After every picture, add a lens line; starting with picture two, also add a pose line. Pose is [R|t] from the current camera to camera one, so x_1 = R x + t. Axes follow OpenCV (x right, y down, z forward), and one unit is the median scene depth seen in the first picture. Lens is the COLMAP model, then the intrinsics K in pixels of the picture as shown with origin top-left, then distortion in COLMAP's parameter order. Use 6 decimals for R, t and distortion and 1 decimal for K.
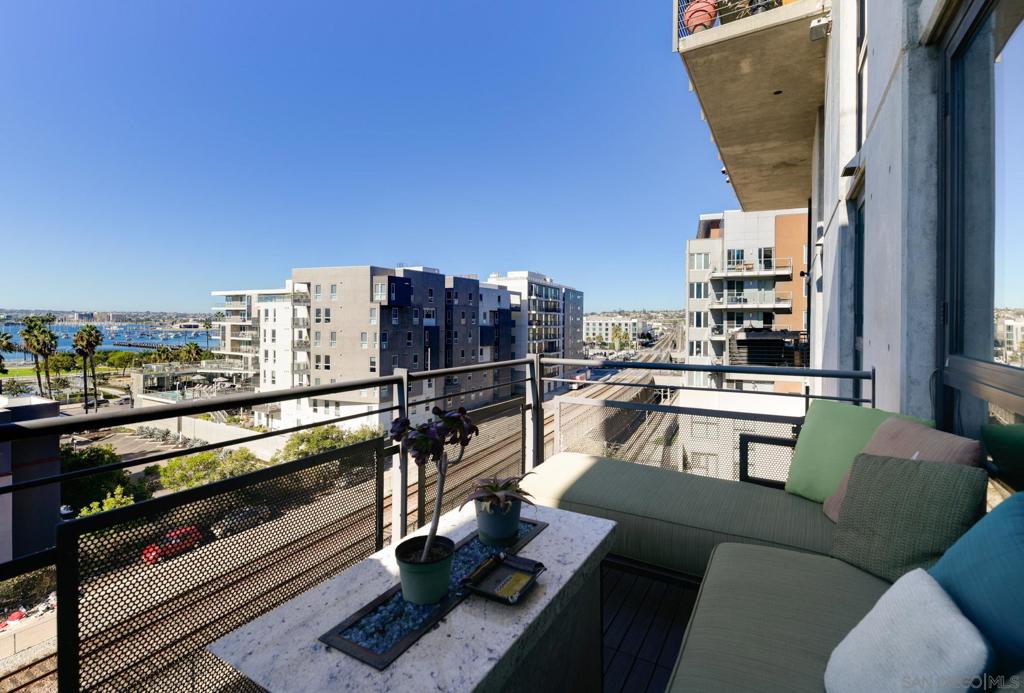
lens RADIAL K [[471.6, 0, 537.2], [0, 471.6, 320.5], [0, 0, 1]] dist [-0.000231, -0.000937]
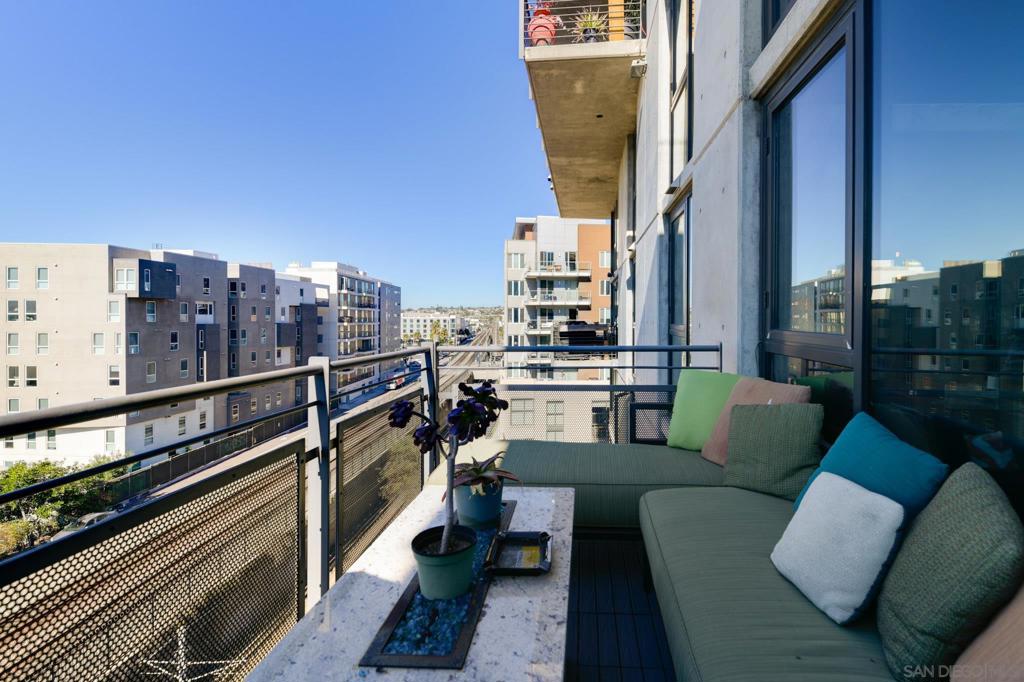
lens RADIAL K [[478.3, 0, 512.3], [0, 478.3, 326.7], [0, 0, 1]] dist [0.009069, -0.000136]
pose [[0.895229, -0.006862, 0.445553, -0.154434], [0.005594, 0.999976, 0.004161, 0.019769], [-0.445571, -0.001232, 0.895246, 0.031457]]
